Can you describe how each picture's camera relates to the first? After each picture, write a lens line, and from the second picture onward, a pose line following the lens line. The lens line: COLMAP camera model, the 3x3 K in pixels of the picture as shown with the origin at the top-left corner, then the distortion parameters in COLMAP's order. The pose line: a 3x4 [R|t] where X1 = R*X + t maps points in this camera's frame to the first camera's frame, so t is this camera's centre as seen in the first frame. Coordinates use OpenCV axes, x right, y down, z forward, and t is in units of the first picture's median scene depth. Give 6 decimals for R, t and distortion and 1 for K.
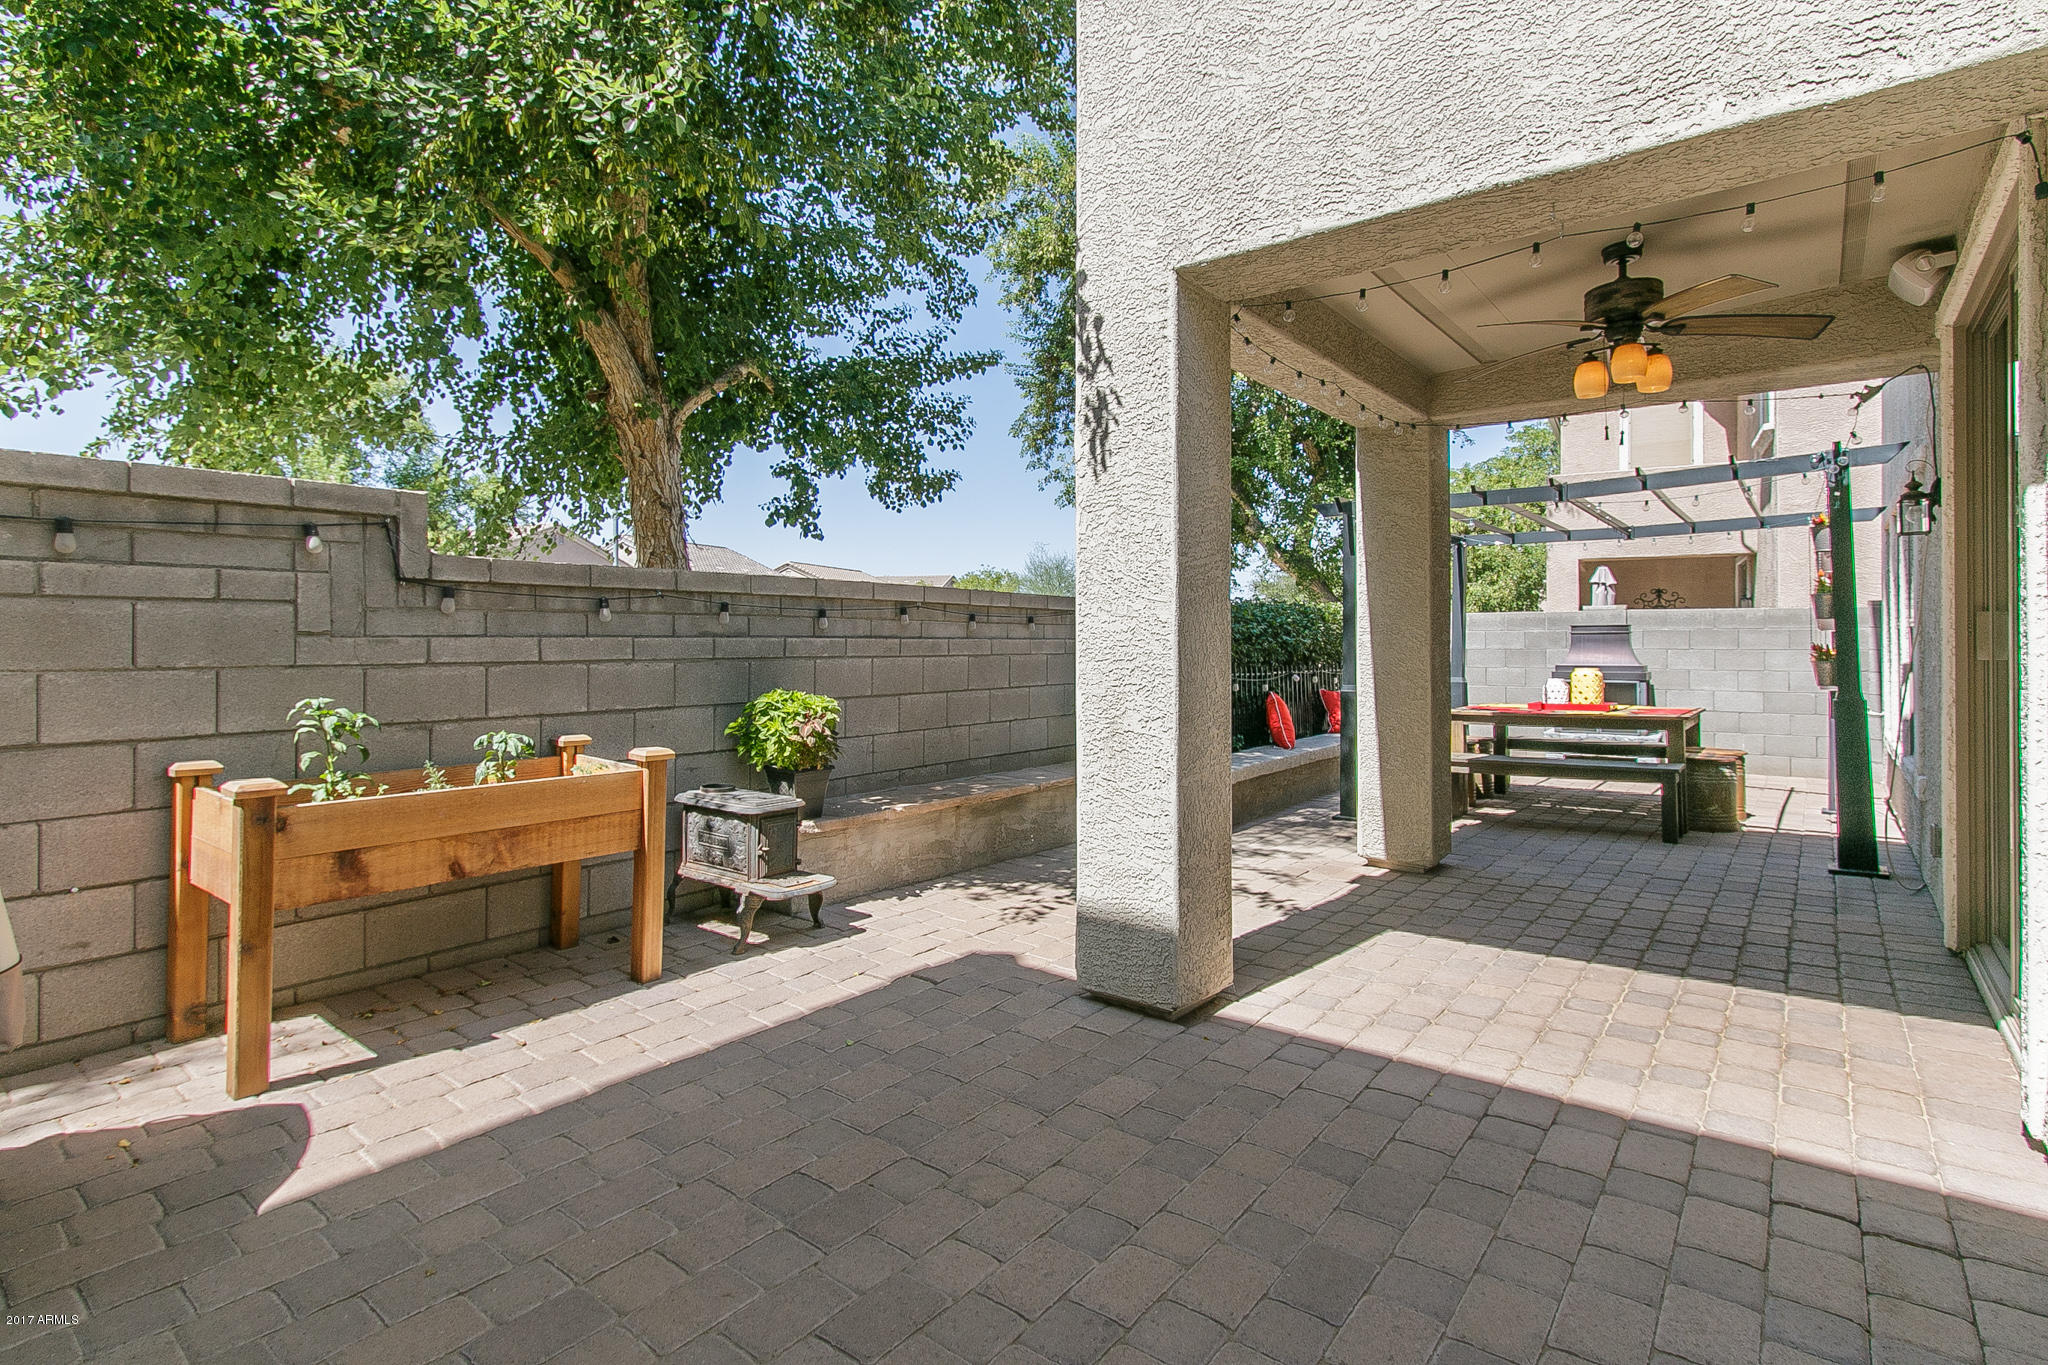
lens RADIAL K [[1015.9, 0, 1028.7], [0, 1015.9, 653.8], [0, 0, 1]] dist [-0.000718, -0.000102]
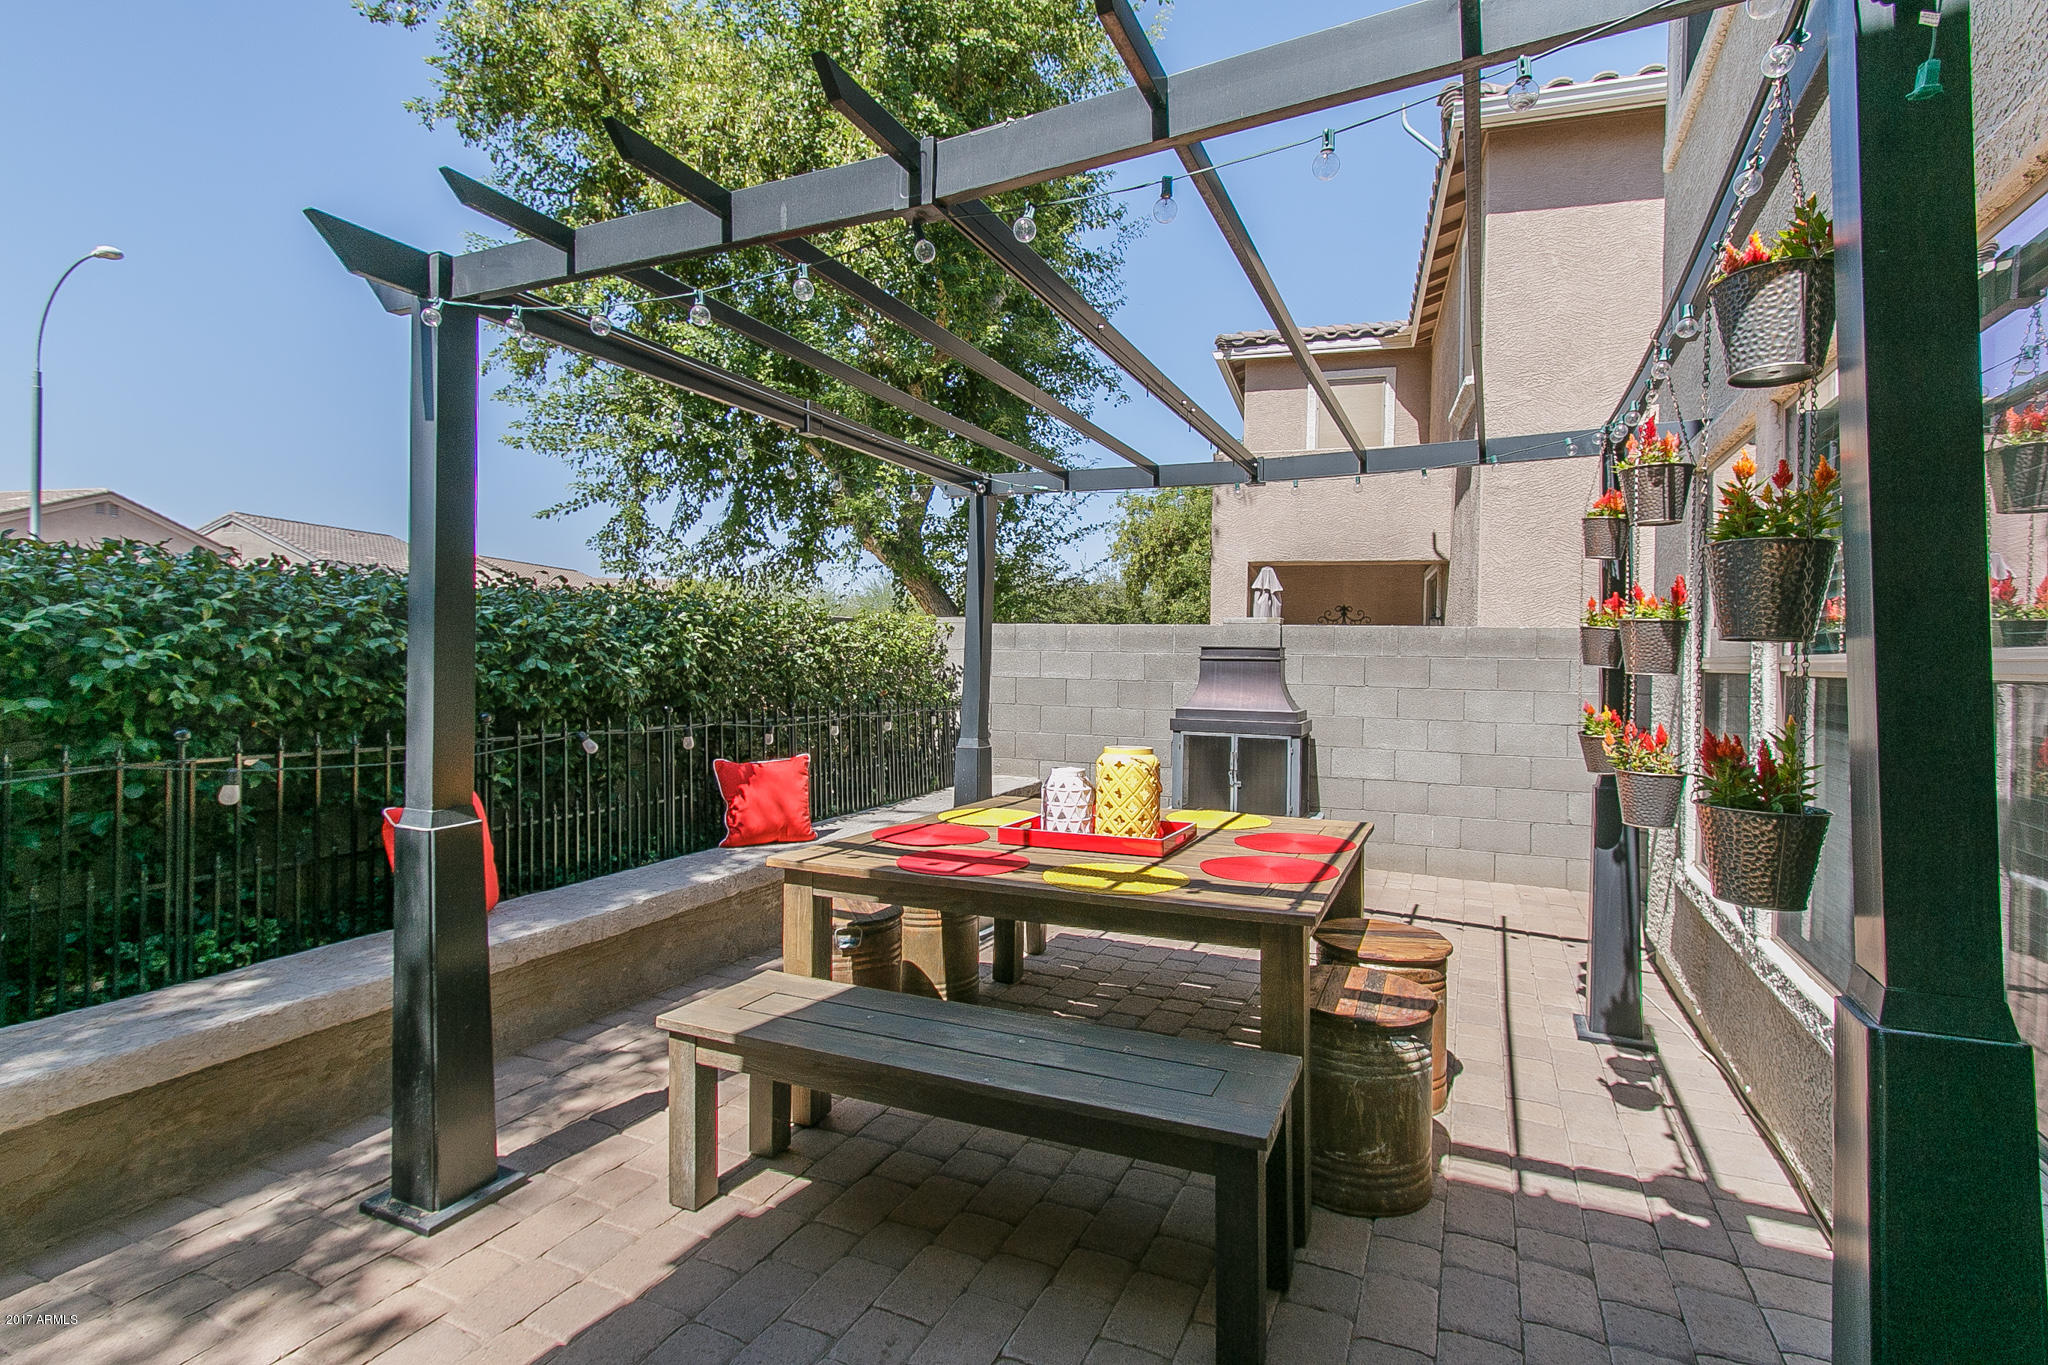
lens RADIAL K [[944.4, 0, 1057.4], [0, 944.4, 684.4], [0, 0, 1]] dist [-0.000719, -0.000730]
pose [[0.970626, 0.010082, 0.240380, 0.282272], [-0.014998, 0.999714, 0.018630, -0.012845], [-0.240124, -0.021688, 0.970500, 0.412205]]
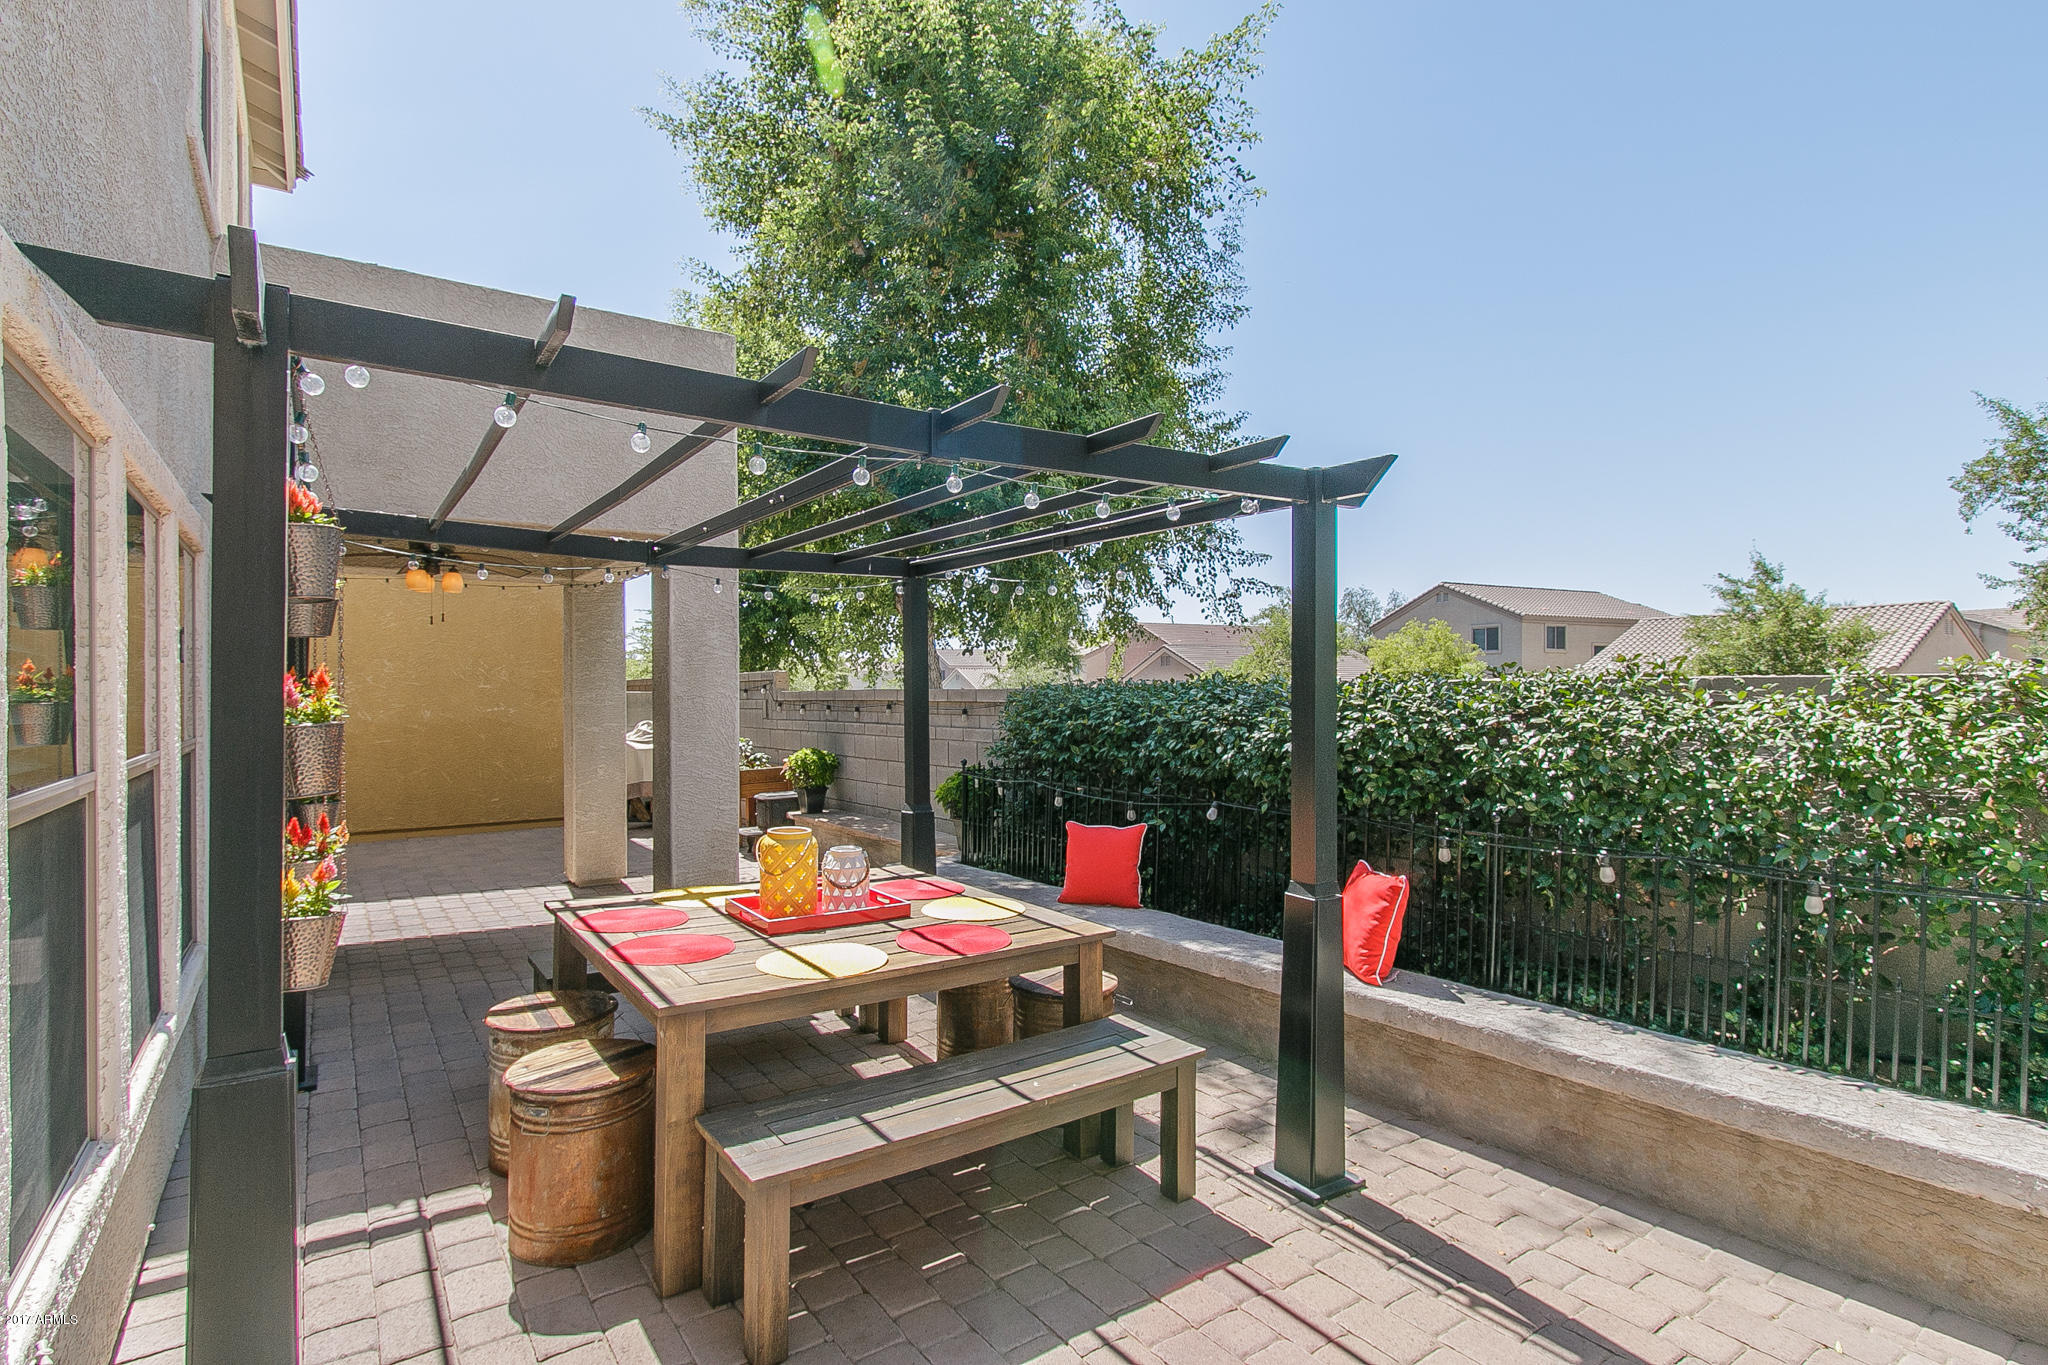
lens RADIAL K [[1017.6, 0, 1024.0], [0, 1017.6, 682.5], [0, 0, 1]] dist [0.001251, 0.000205]
pose [[-0.306636, 0.005023, -0.951813, 0.654414], [-0.010965, 0.999901, 0.008809, -0.043504], [0.951764, 0.013138, -0.306551, 0.837765]]
